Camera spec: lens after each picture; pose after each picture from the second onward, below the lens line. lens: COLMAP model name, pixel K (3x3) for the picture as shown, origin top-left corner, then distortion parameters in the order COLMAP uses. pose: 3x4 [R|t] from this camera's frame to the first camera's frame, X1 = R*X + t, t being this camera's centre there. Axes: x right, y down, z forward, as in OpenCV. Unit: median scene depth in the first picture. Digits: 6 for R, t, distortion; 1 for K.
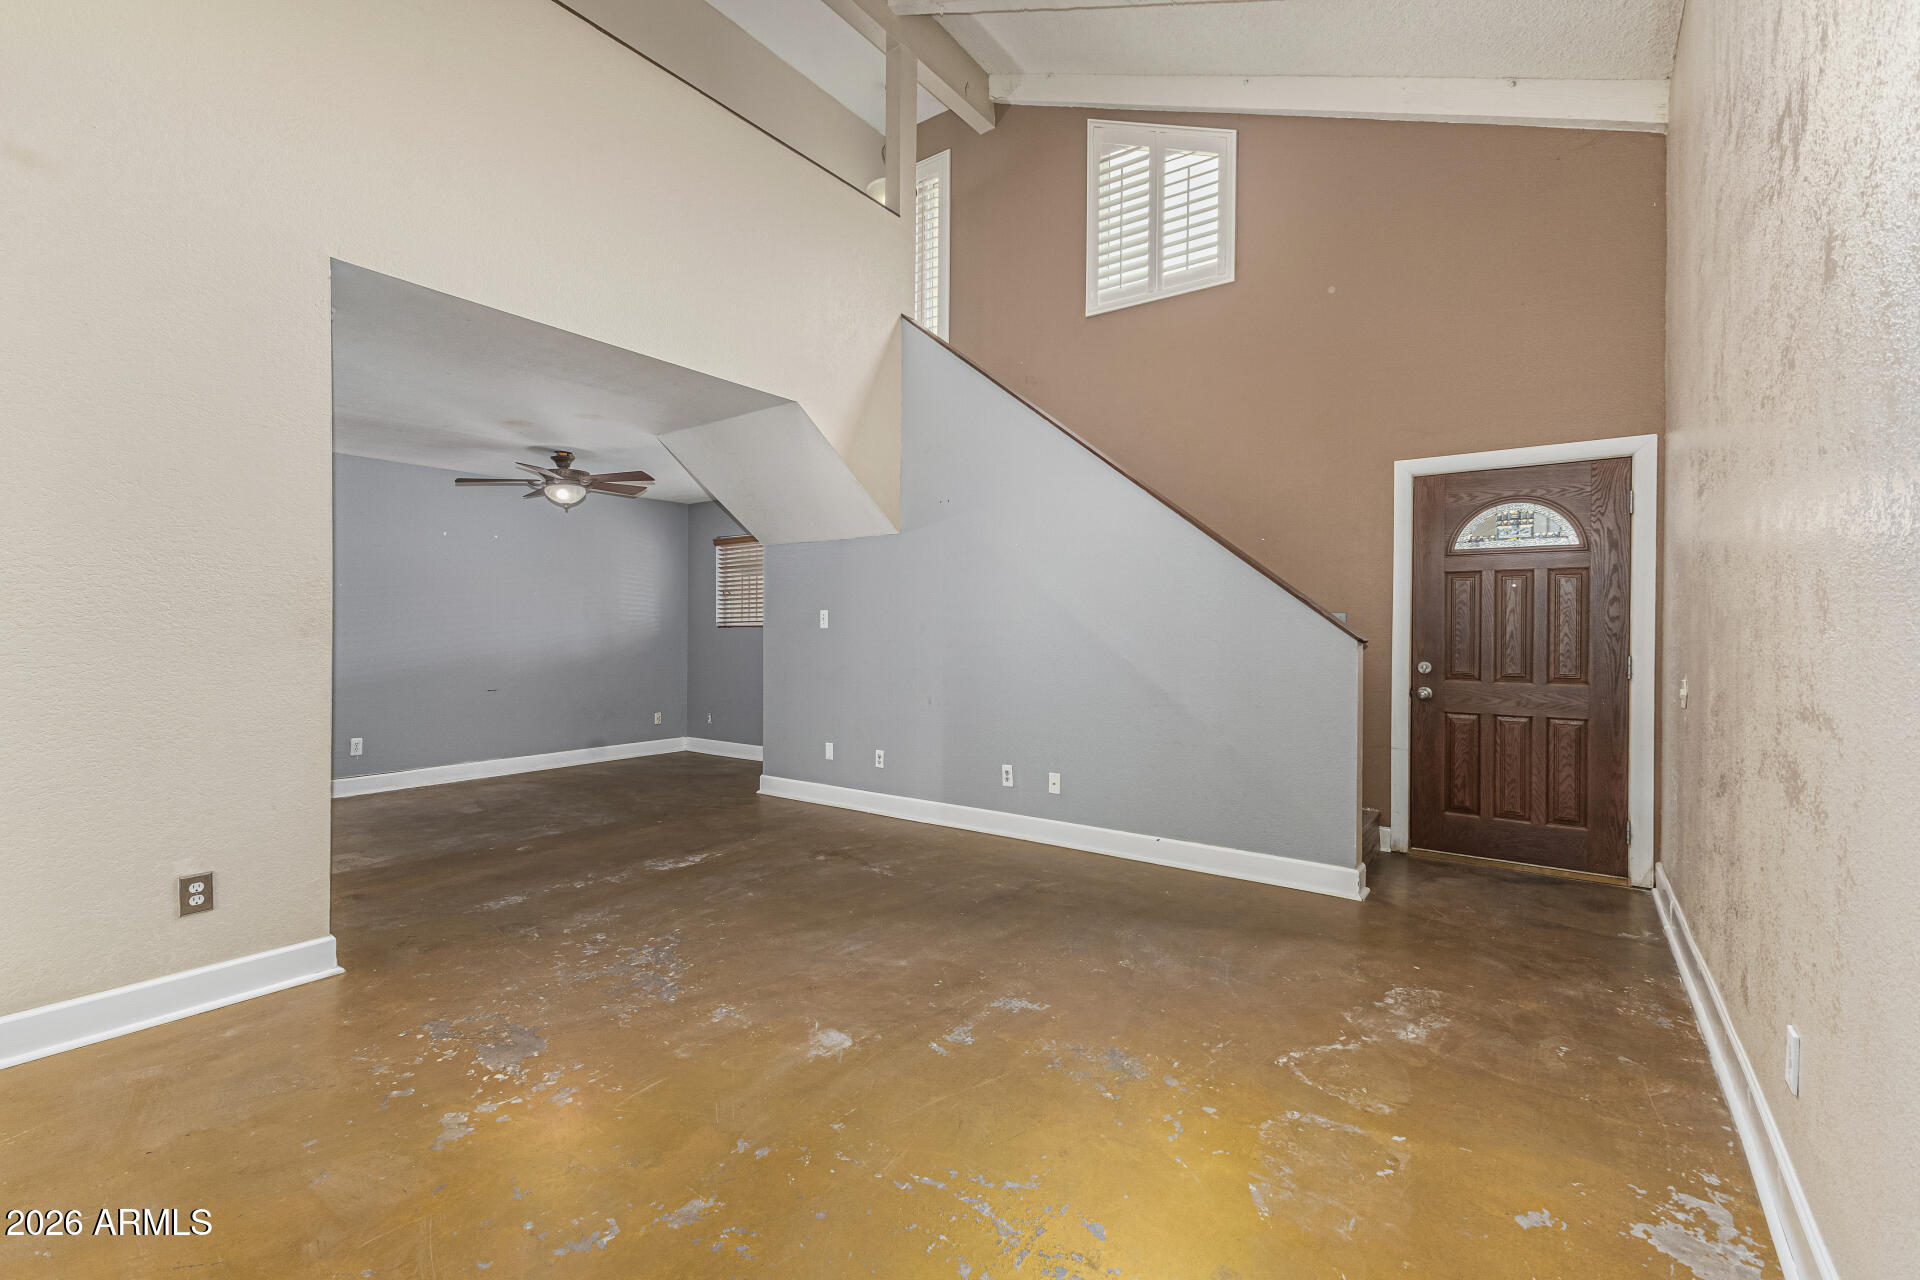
lens RADIAL K [[818.1, 0, 960.0], [0, 818.1, 640.0], [0, 0, 1]] dist [0.016069, -0.000265]
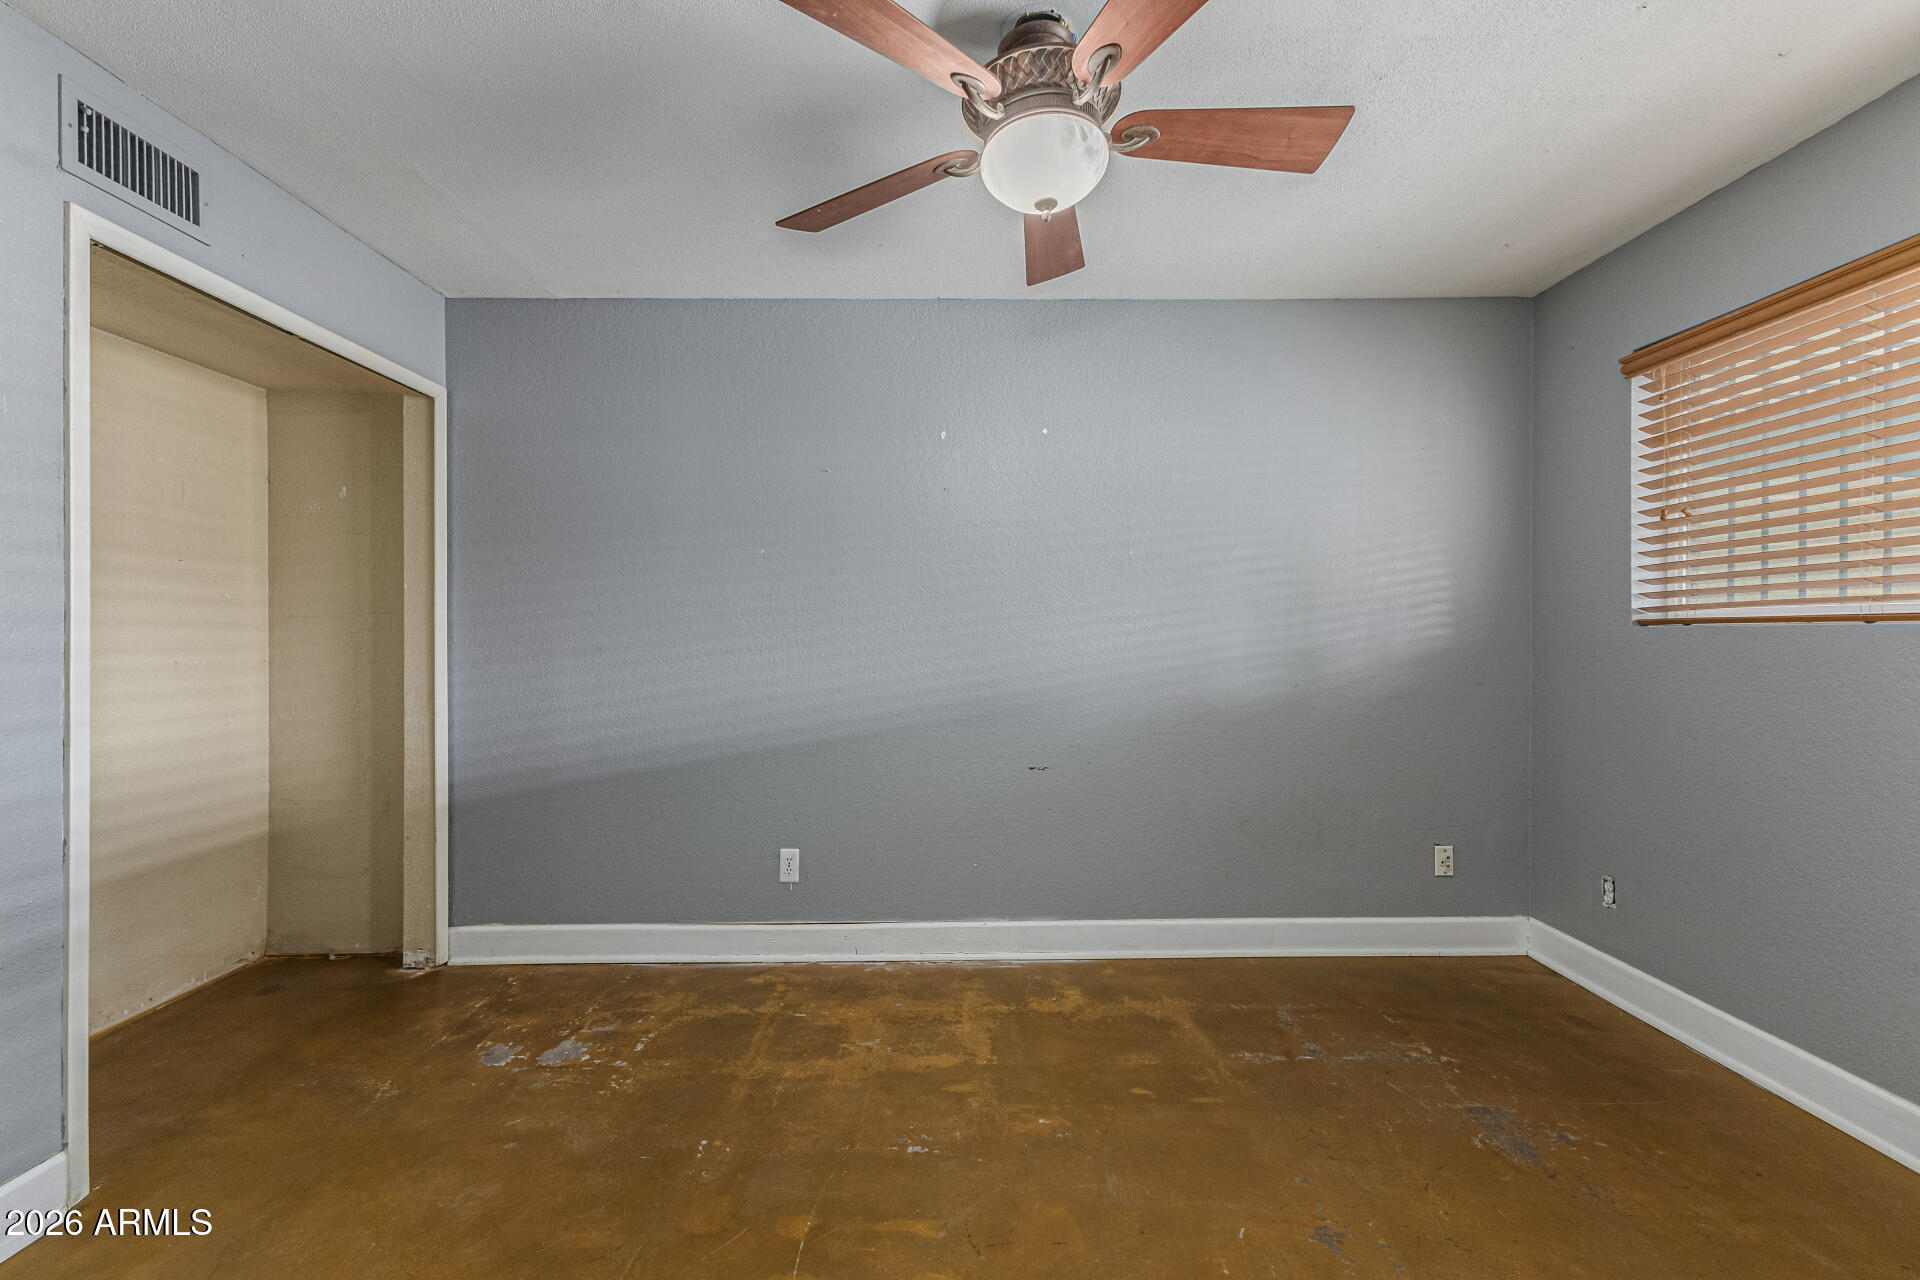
lens RADIAL K [[829.5, 0, 960.3], [0, 829.5, 635.2], [0, 0, 1]] dist [0.011094, -0.000825]
pose [[0.601099, -0.004291, -0.799163, -0.384401], [-0.003363, 0.999963, -0.007899, -0.015257], [0.799168, 0.007436, 0.601062, 1.171008]]
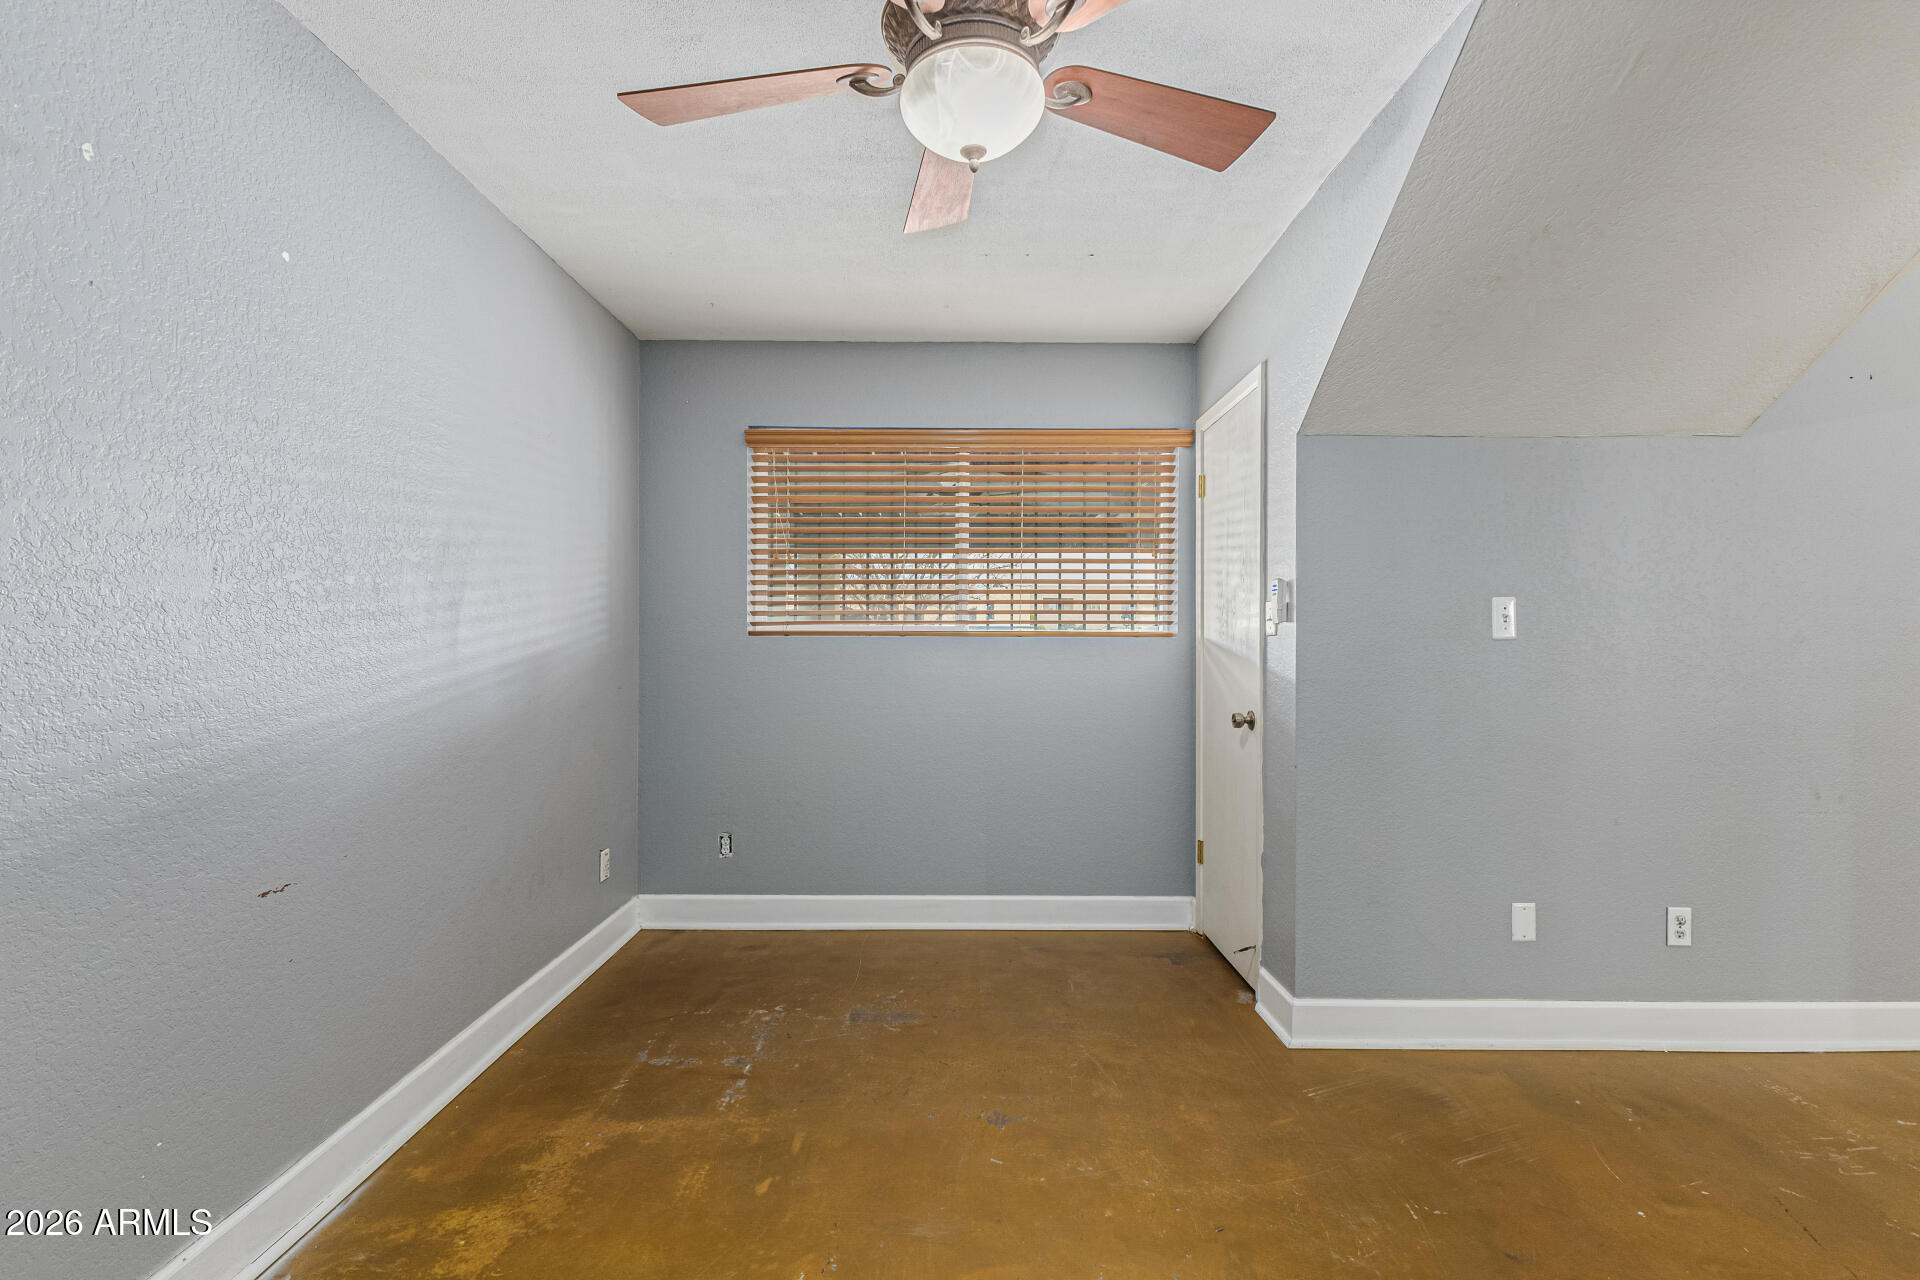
lens RADIAL K [[834.9, 0, 971.7], [0, 834.9, 648.7], [0, 0, 1]] dist [0.012340, -0.000367]
pose [[0.800575, -0.003937, 0.599219, -0.936781], [0.004517, 0.999990, 0.000535, -0.015530], [-0.599215, 0.002278, 0.800585, 1.158103]]
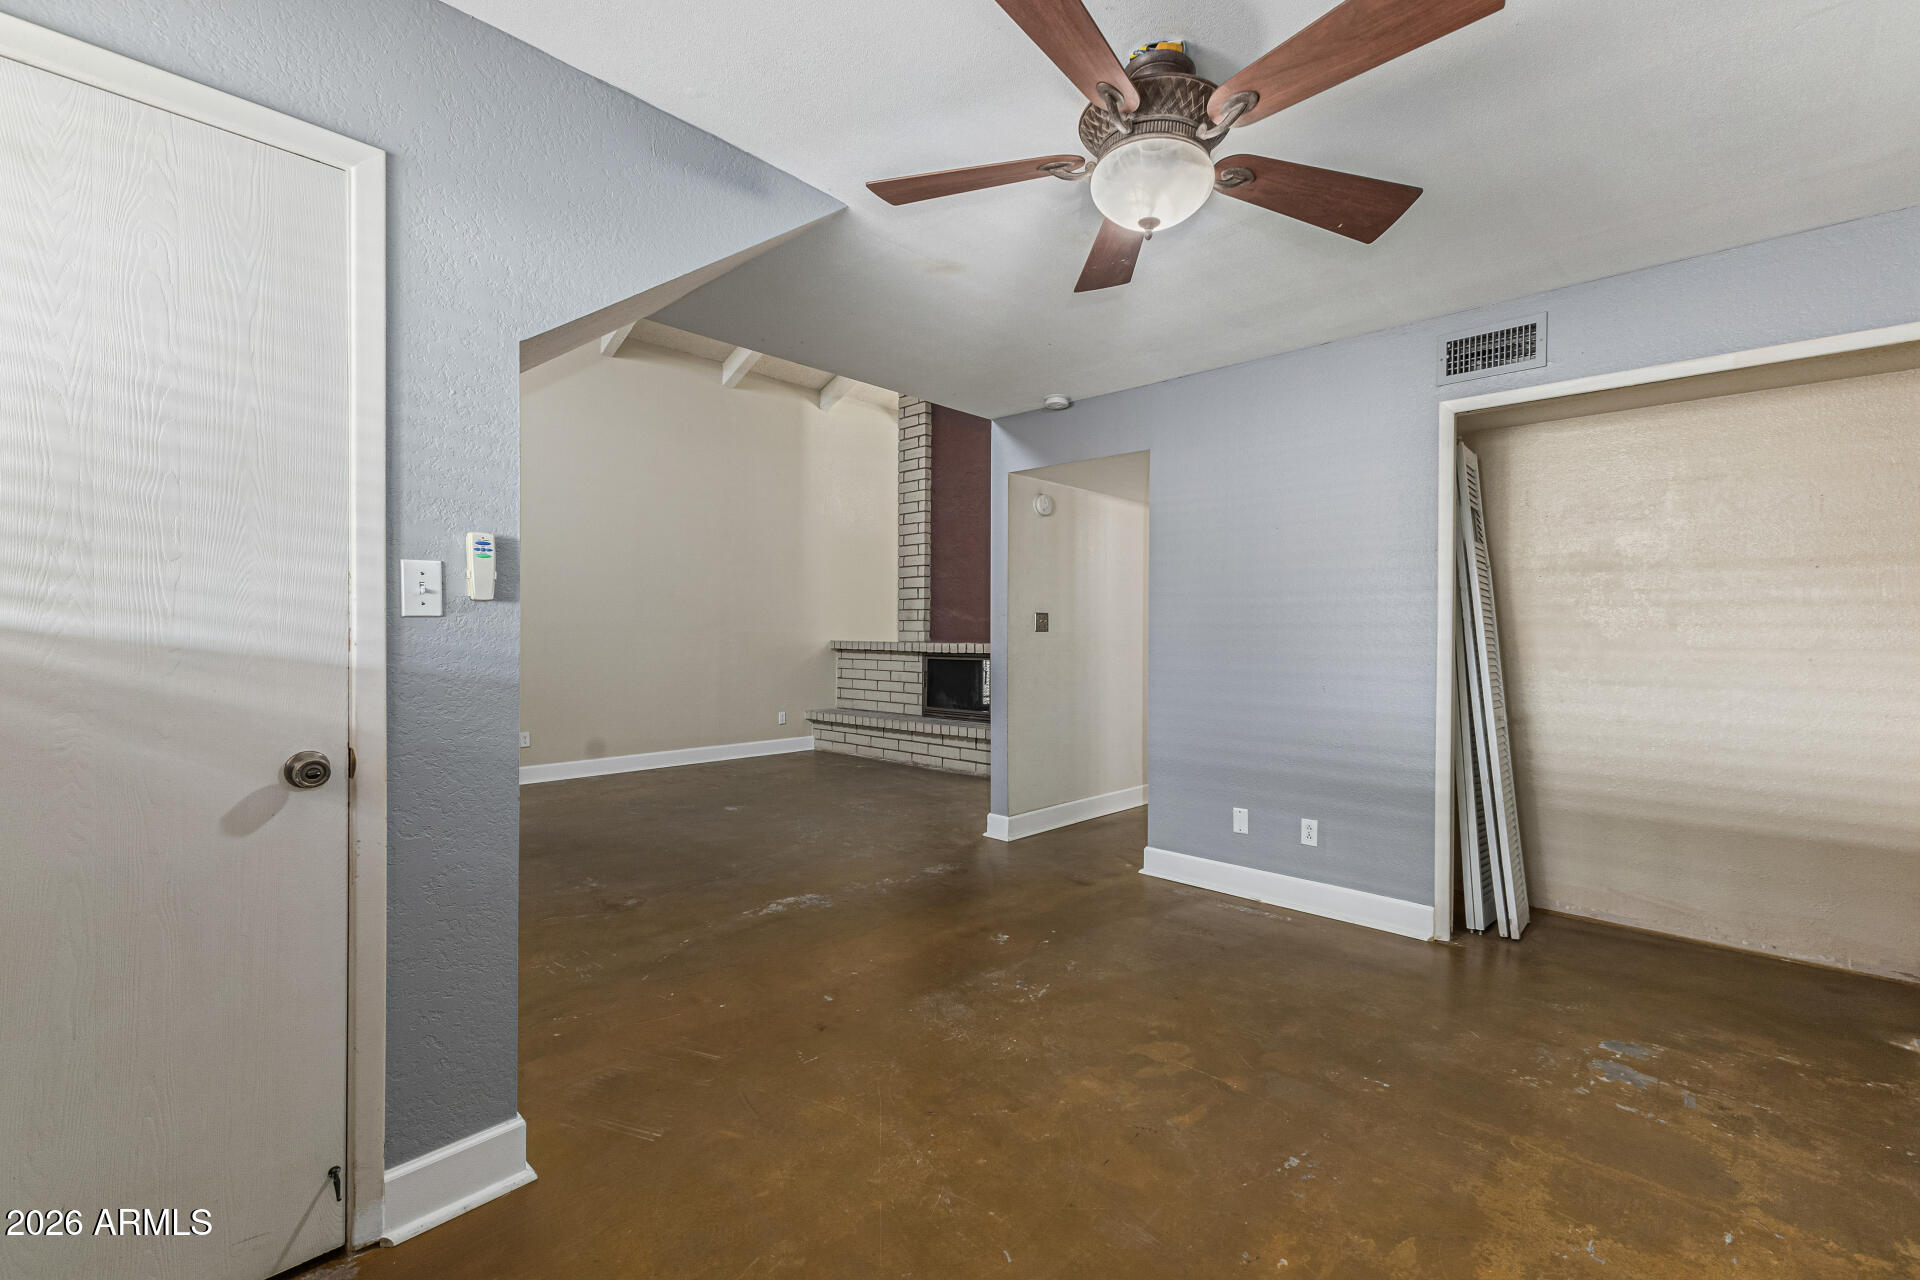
lens RADIAL K [[829.5, 0, 960.3], [0, 829.5, 635.2], [0, 0, 1]] dist [0.011094, -0.000825]
pose [[-0.990607, -0.008117, 0.136500, -0.665536], [-0.006836, 0.999928, 0.009847, -0.020317], [-0.136570, 0.008821, -0.990591, 1.935045]]
